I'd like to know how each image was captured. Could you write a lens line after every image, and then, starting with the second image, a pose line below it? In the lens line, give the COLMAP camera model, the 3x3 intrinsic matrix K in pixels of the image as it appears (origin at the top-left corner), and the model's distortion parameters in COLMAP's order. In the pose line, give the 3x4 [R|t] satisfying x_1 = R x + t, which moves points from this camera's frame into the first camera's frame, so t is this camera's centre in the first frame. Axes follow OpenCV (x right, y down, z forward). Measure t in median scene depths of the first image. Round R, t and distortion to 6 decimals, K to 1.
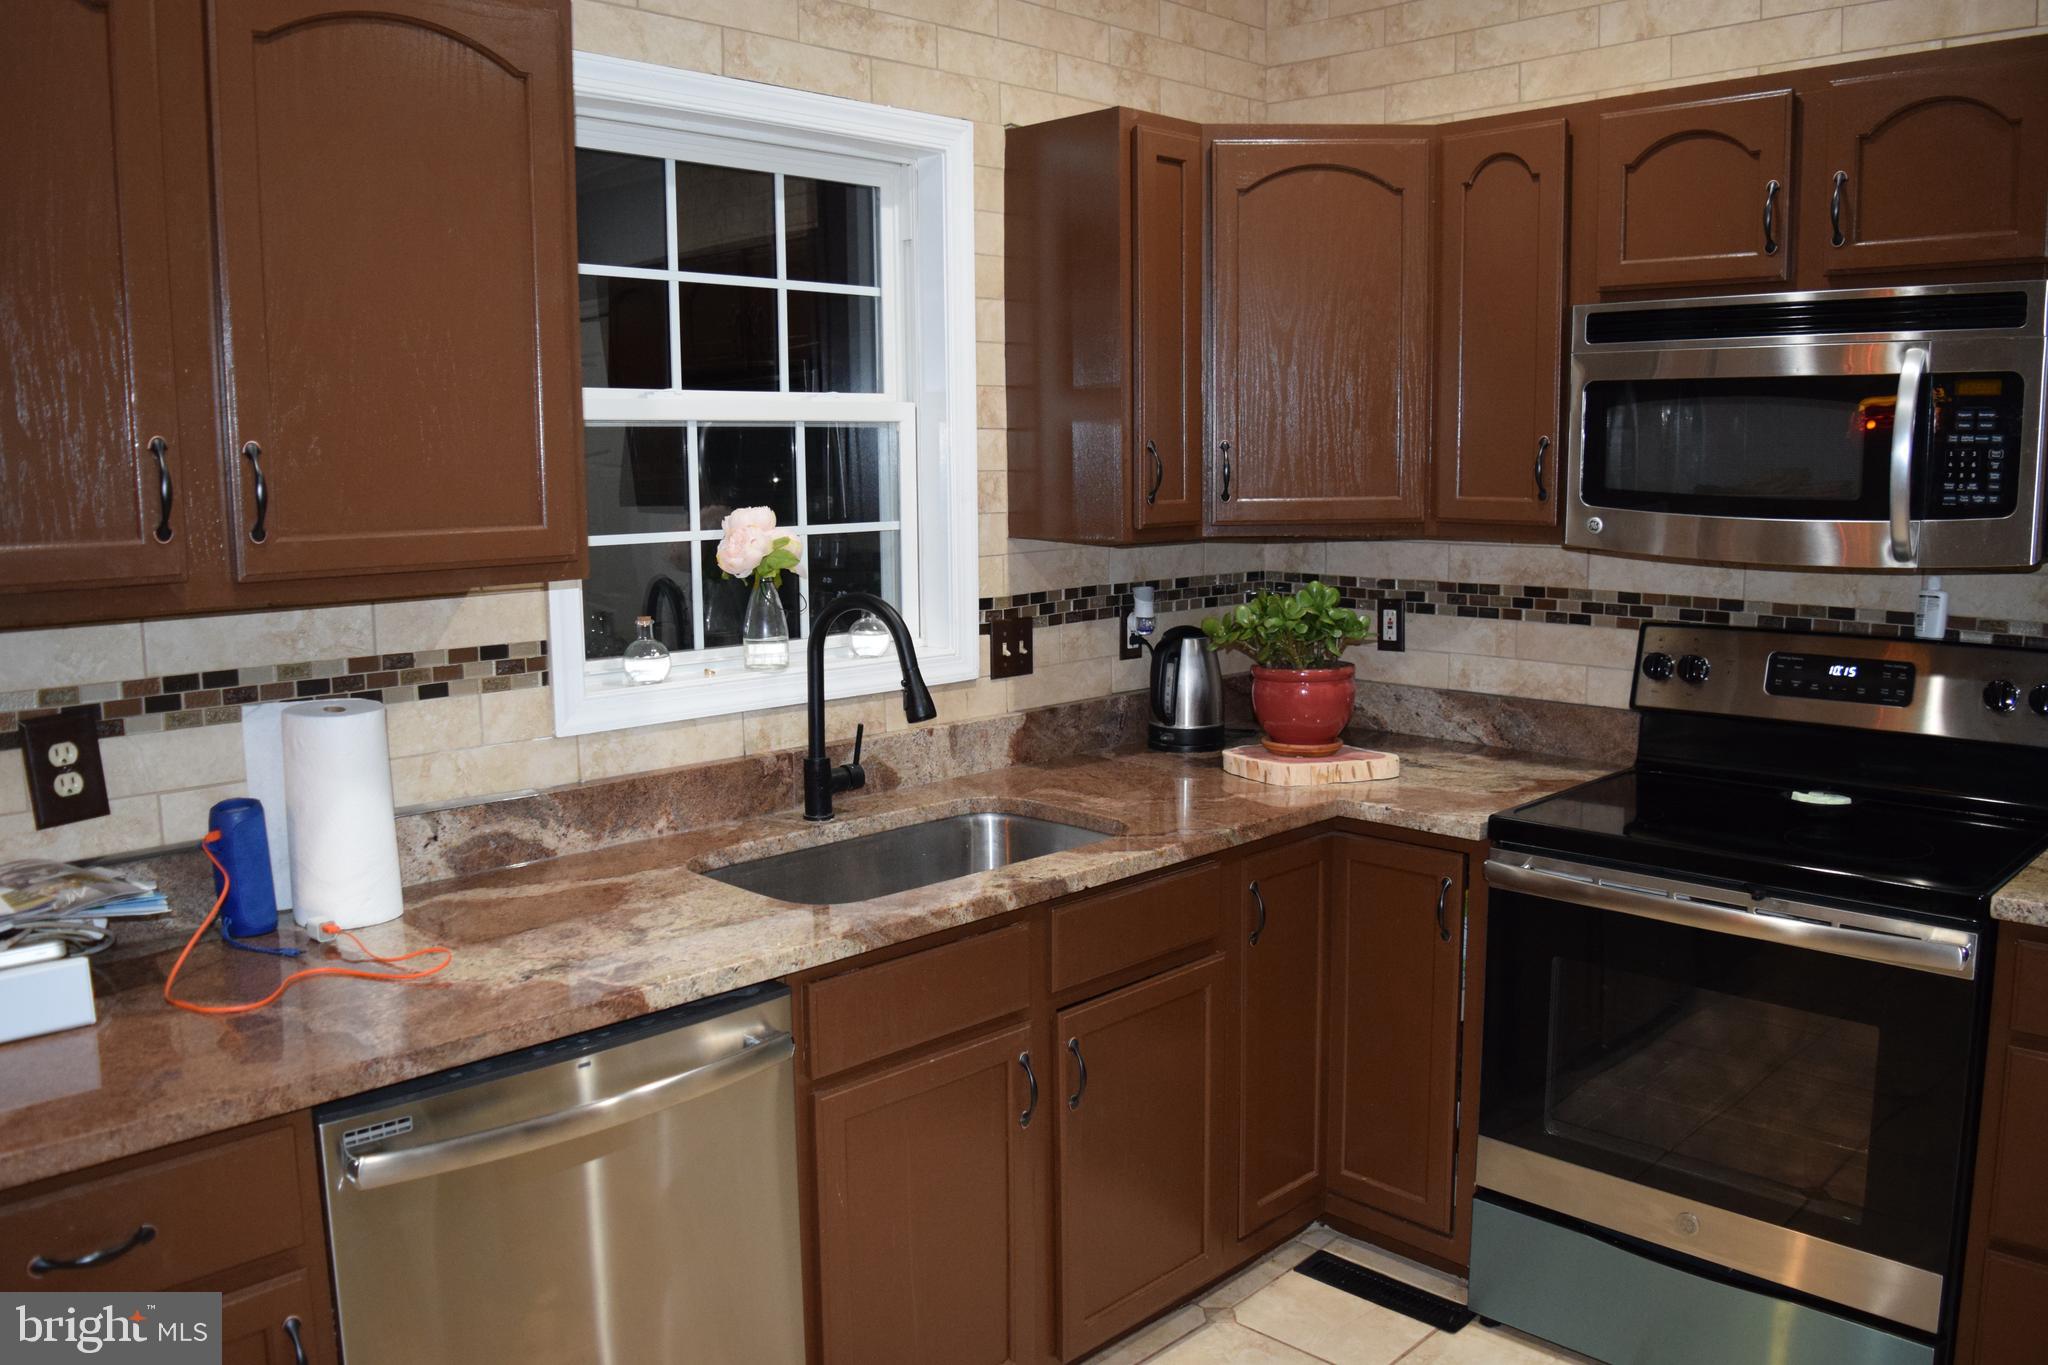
lens RADIAL K [[1600.3, 0, 1013.8], [0, 1600.3, 682.9], [0, 0, 1]] dist [-0.098376, 0.023167]
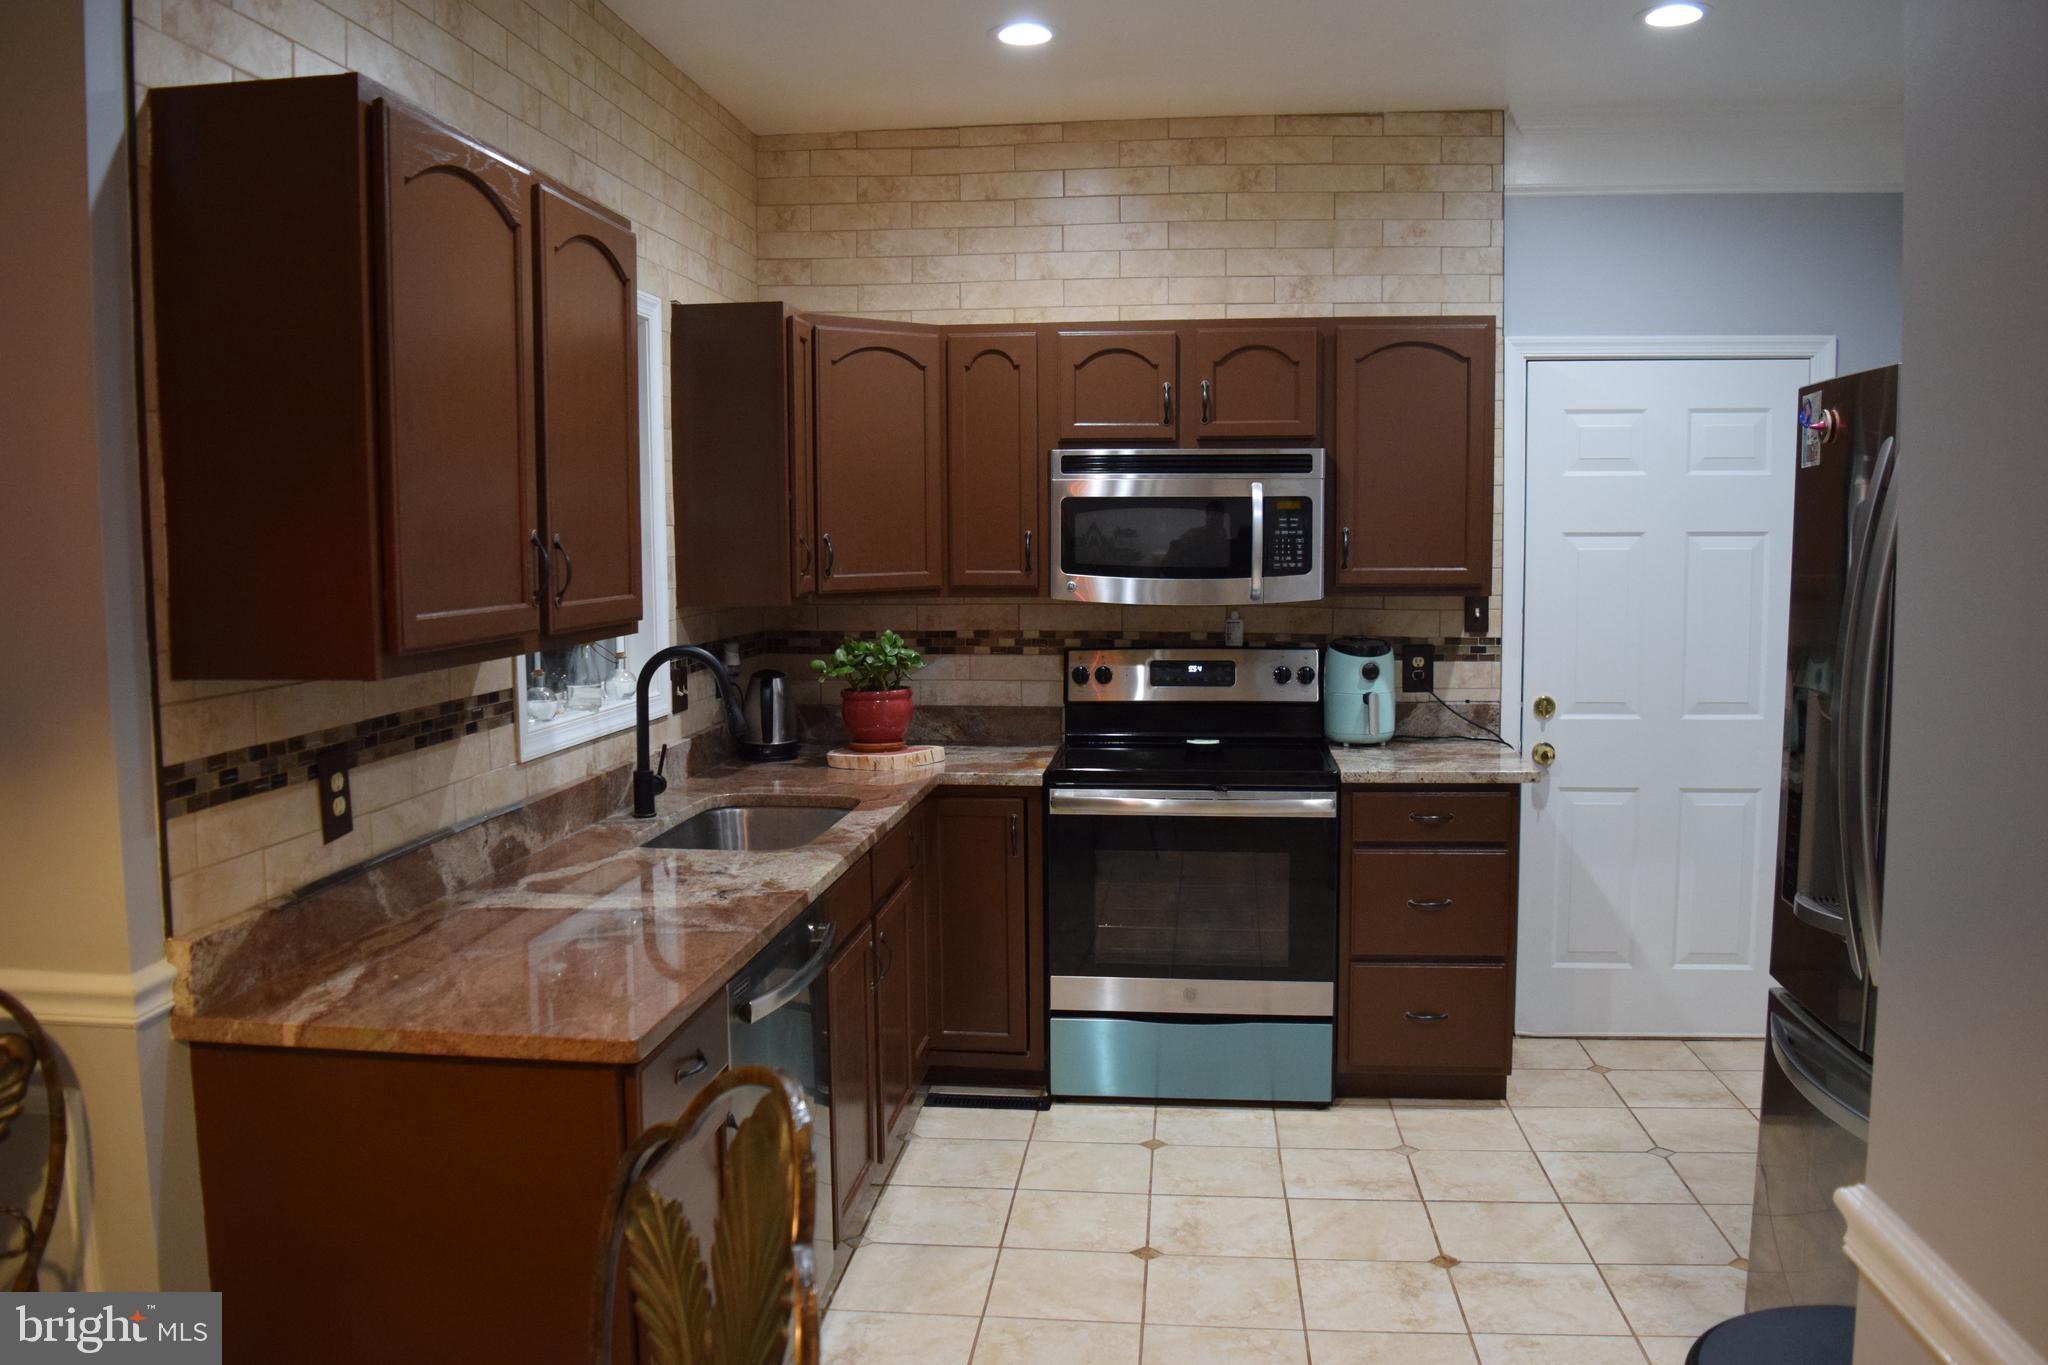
lens RADIAL K [[1600.3, 0, 1013.8], [0, 1600.3, 682.9], [0, 0, 1]] dist [-0.098376, 0.023167]
pose [[0.783444, -0.053755, 0.619133, -0.686851], [0.086959, 0.995933, -0.023567, 0.031182], [-0.615348, 0.072302, 0.784933, -0.234624]]
